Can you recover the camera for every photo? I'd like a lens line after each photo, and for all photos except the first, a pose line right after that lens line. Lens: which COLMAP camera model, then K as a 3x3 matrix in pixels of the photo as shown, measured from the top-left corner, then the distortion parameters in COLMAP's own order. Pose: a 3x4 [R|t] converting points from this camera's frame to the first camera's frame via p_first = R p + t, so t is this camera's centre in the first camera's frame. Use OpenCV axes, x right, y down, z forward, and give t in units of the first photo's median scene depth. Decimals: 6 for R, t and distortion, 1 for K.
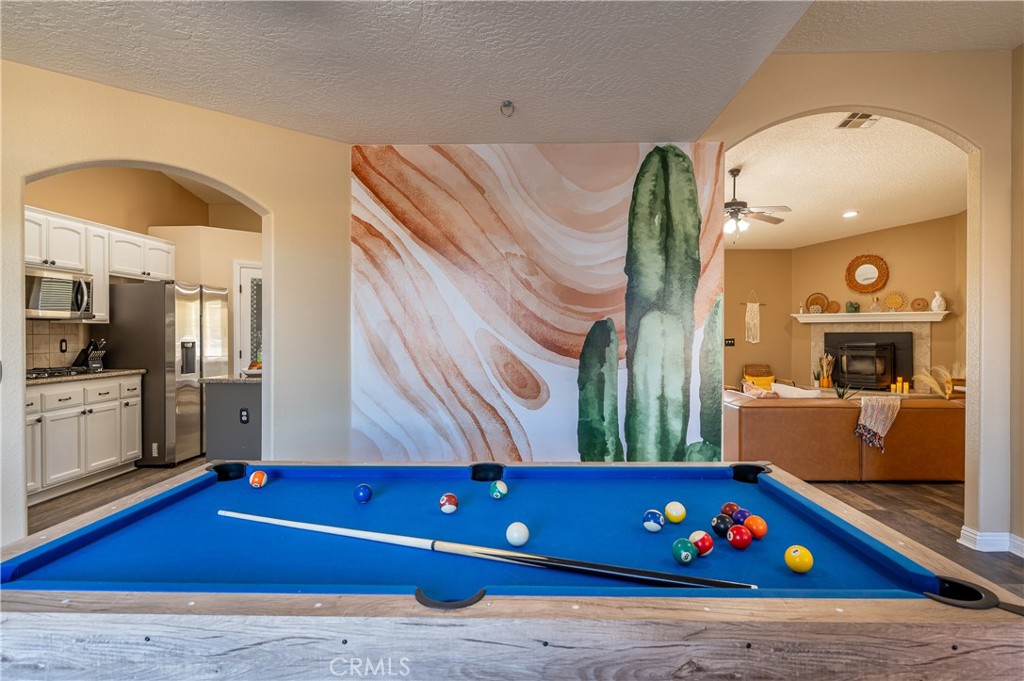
lens RADIAL K [[564.8, 0, 514.3], [0, 564.8, 336.7], [0, 0, 1]] dist [-0.001813, 0.000090]
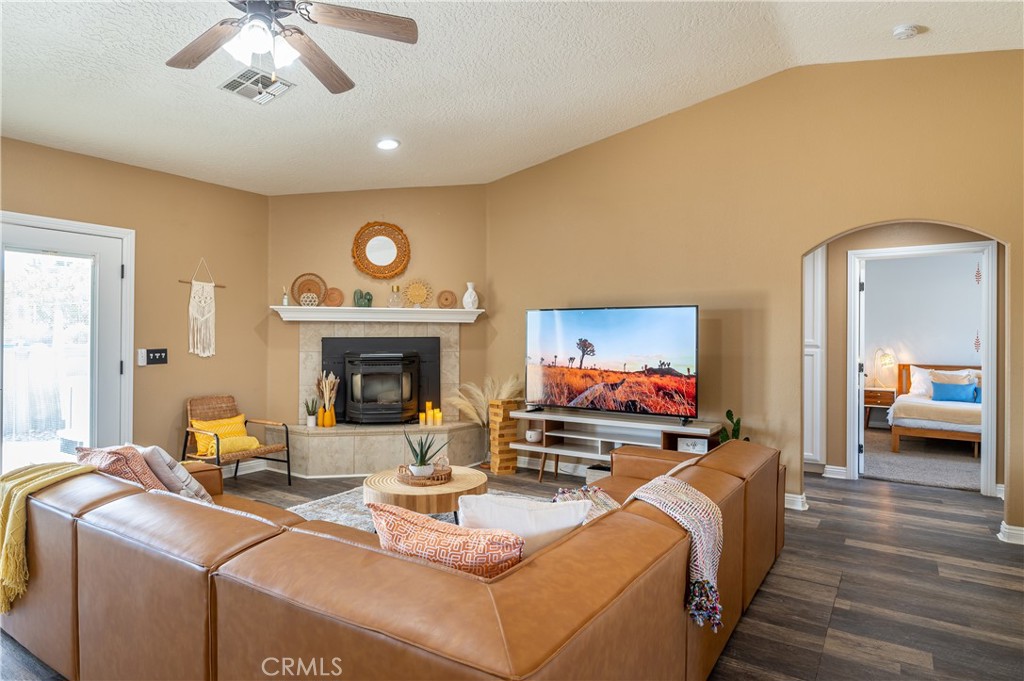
lens RADIAL K [[584.5, 0, 512.8], [0, 584.5, 334.8], [0, 0, 1]] dist [-0.000492, -0.000194]
pose [[0.525112, 0.005922, 0.851012, 0.194325], [0.001981, 0.999965, -0.008181, -0.008119], [-0.851031, 0.005982, 0.525082, 0.840756]]
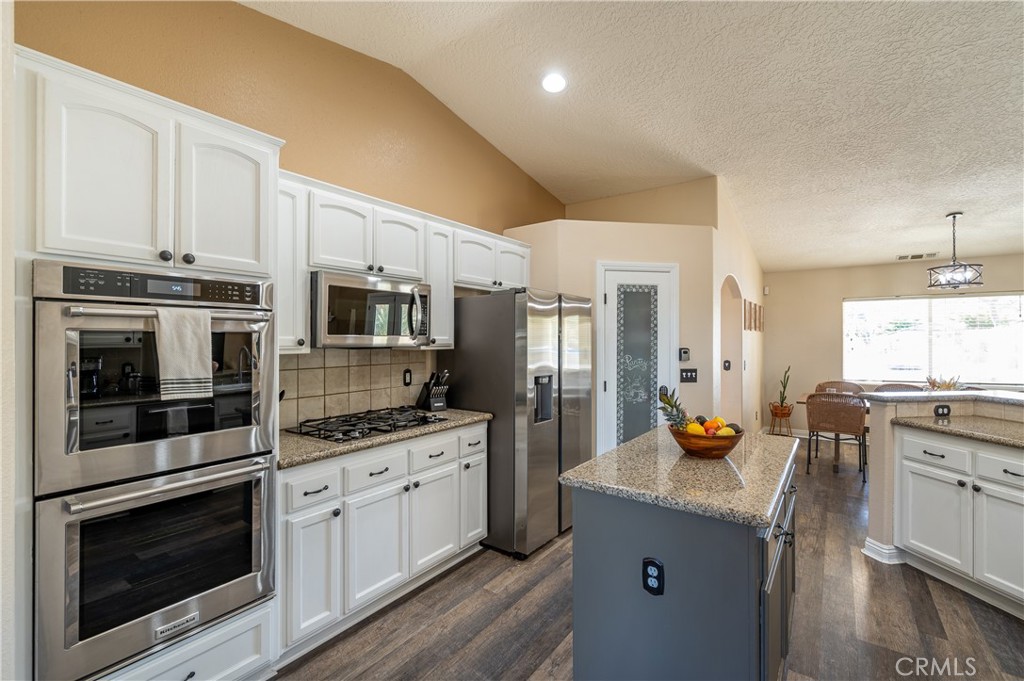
lens RADIAL K [[446.0, 0, 513.0], [0, 446.0, 336.6], [0, 0, 1]] dist [0.000117, 0.000051]
pose [[0.826554, -0.002322, -0.562852, -0.325693], [-0.003958, 0.999943, -0.009937, -0.036387], [0.562843, 0.010441, 0.826498, 0.570019]]
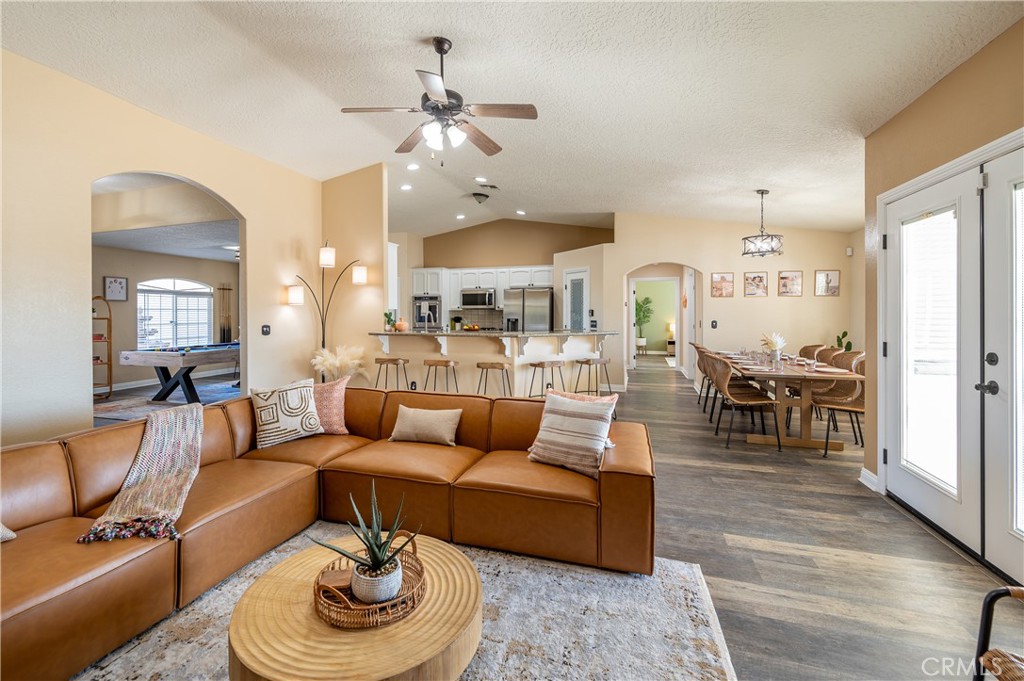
lens RADIAL K [[441.8, 0, 485.0], [0, 441.8, 314.4], [0, 0, 1]] dist [-0.000422, 0.000123]
pose [[-0.297364, 0.003634, -0.954757, 1.035805], [-0.005382, 0.999970, 0.005482, -0.015404], [0.954749, 0.006768, -0.297335, 1.493686]]
